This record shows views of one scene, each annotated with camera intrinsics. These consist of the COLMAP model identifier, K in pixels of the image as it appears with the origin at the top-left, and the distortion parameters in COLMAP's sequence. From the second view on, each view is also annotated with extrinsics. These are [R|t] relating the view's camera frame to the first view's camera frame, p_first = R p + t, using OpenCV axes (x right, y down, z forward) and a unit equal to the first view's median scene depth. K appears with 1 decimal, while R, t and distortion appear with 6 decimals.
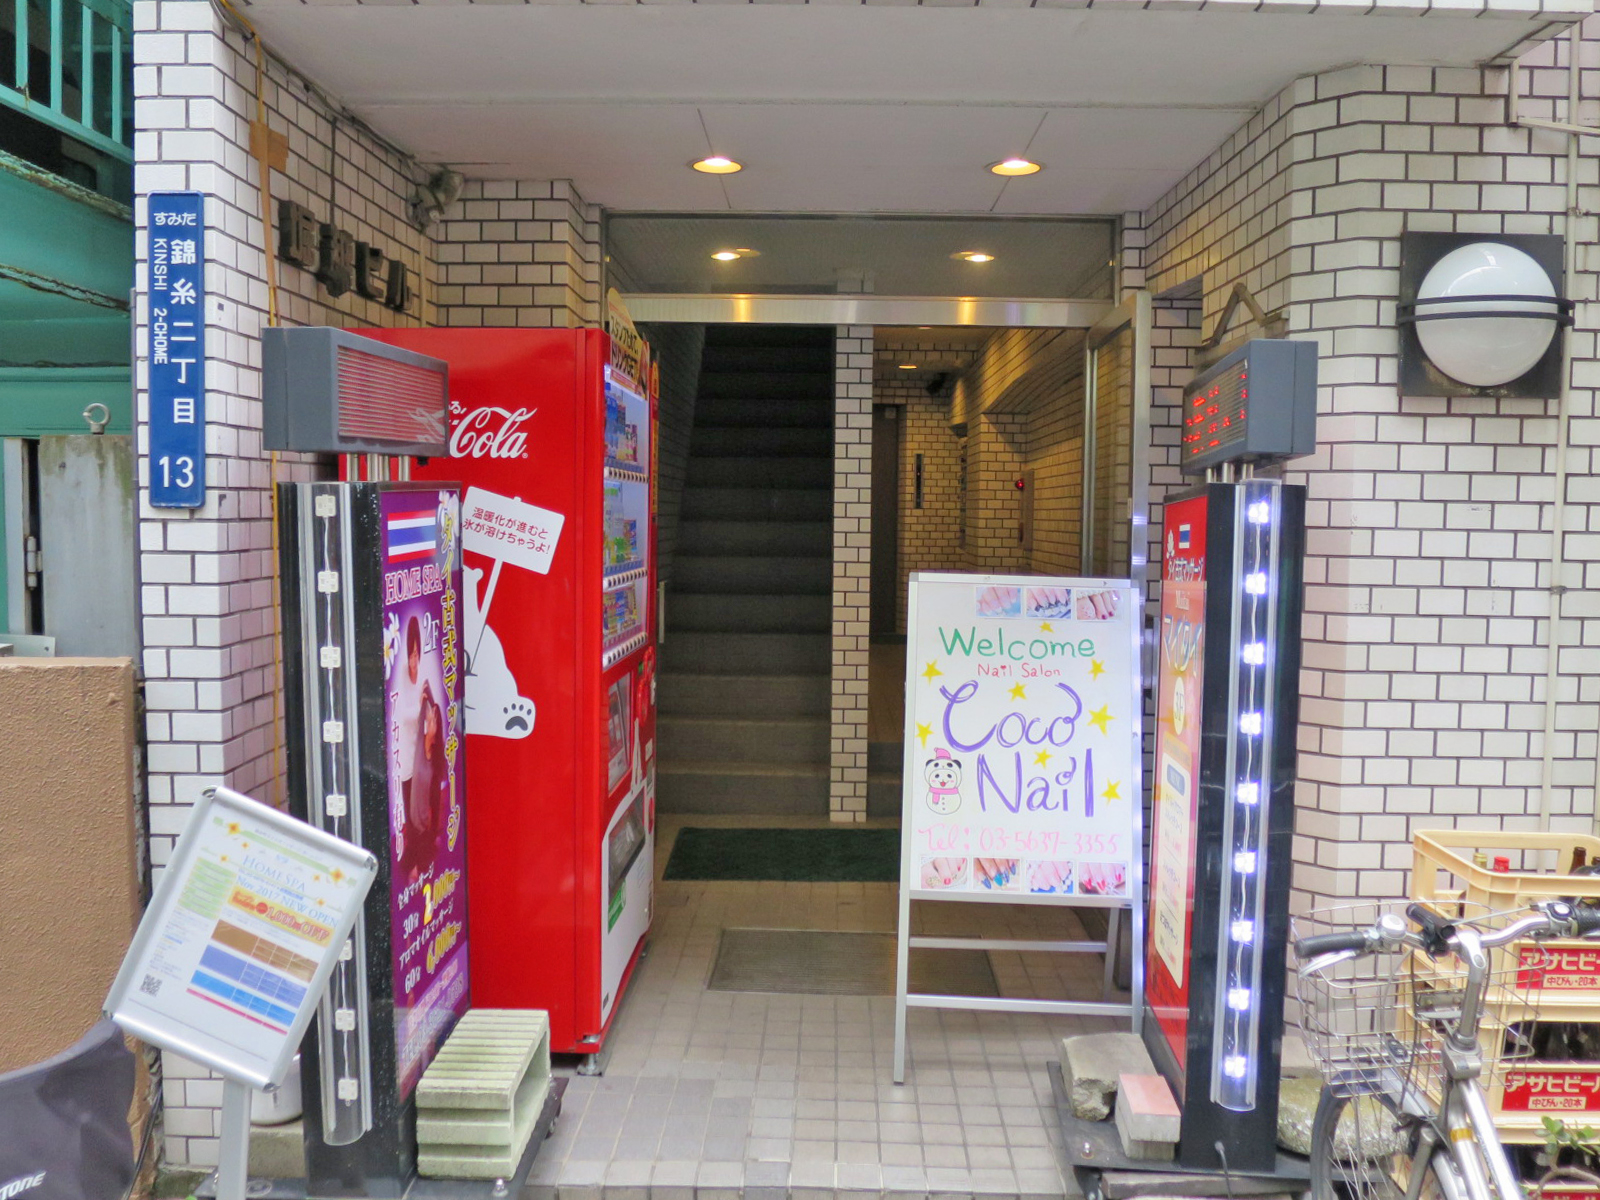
lens RADIAL K [[1260.0, 0, 798.1], [0, 1260.0, 591.9], [0, 0, 1]] dist [-0.051941, -0.004088]
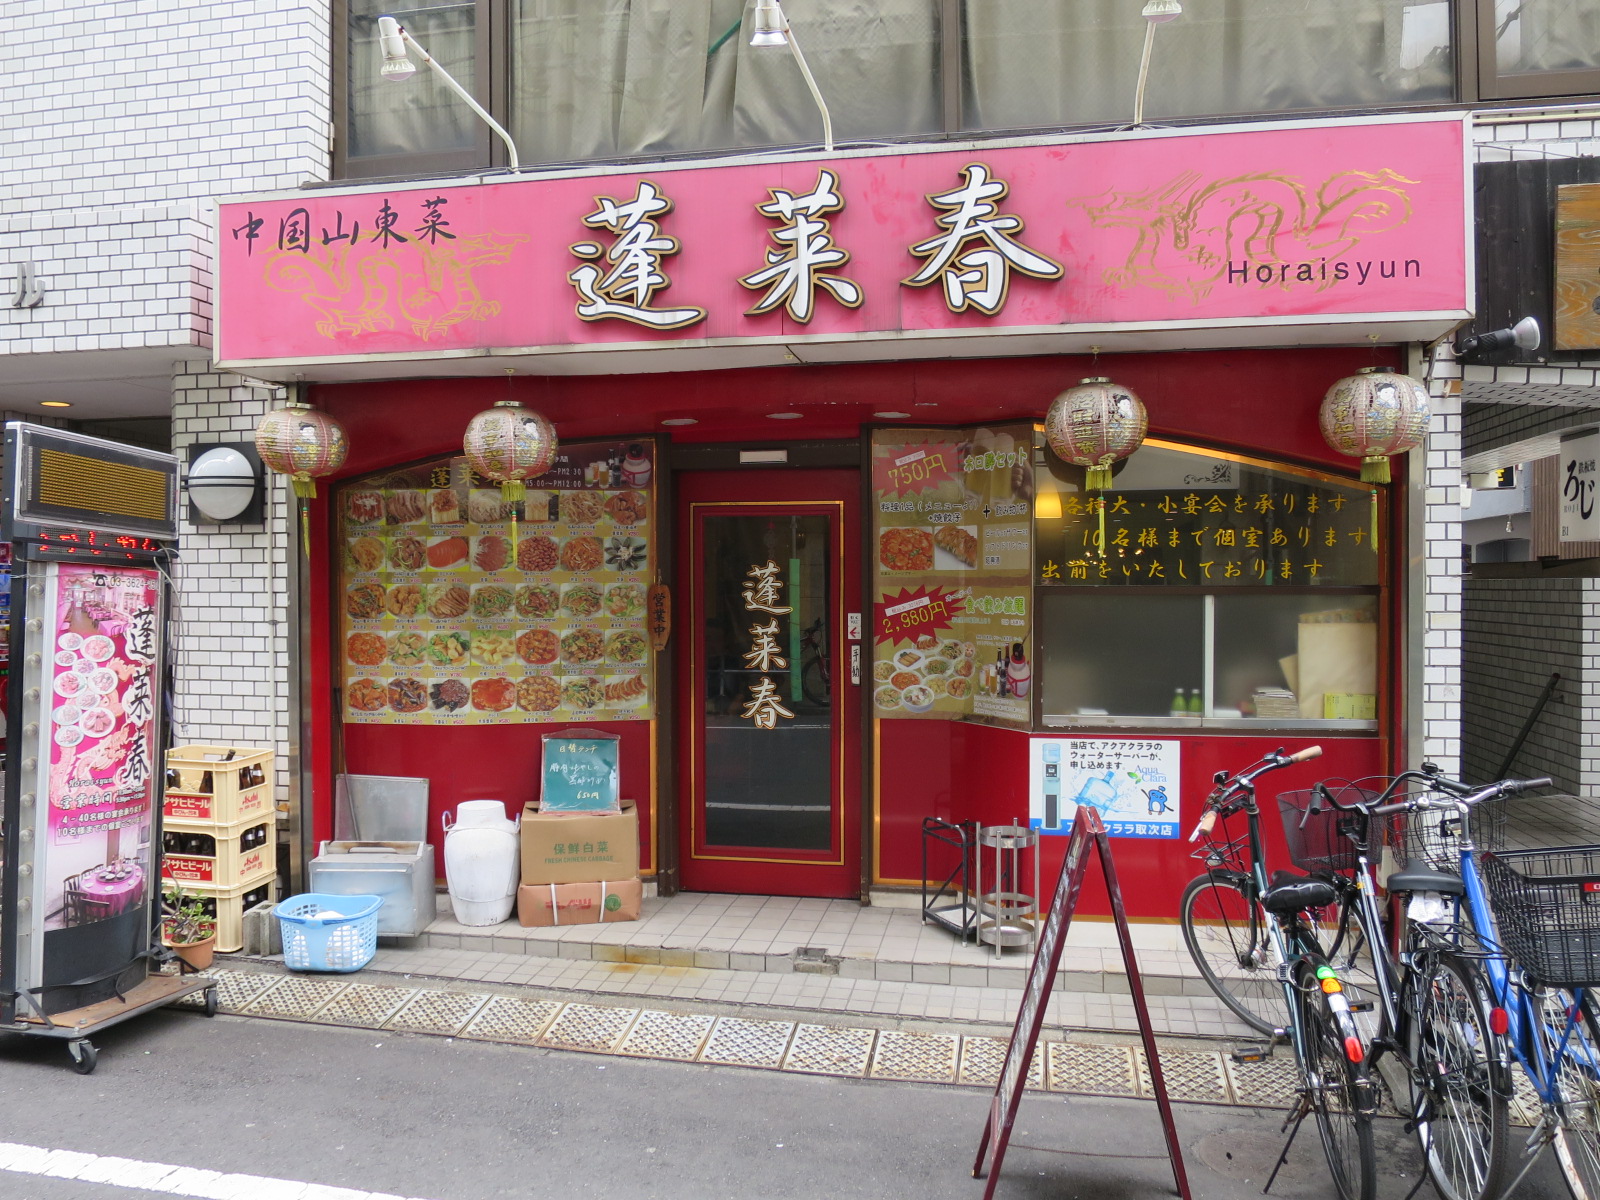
lens RADIAL K [[1239.5, 0, 797.2], [0, 1239.5, 602.1], [0, 0, 1]] dist [-0.006466, -0.002050]
pose [[0.983531, -0.008998, -0.180517, 1.805497], [-0.002422, 0.998014, -0.062941, 0.088093], [0.180725, 0.062341, 0.981556, -0.766050]]
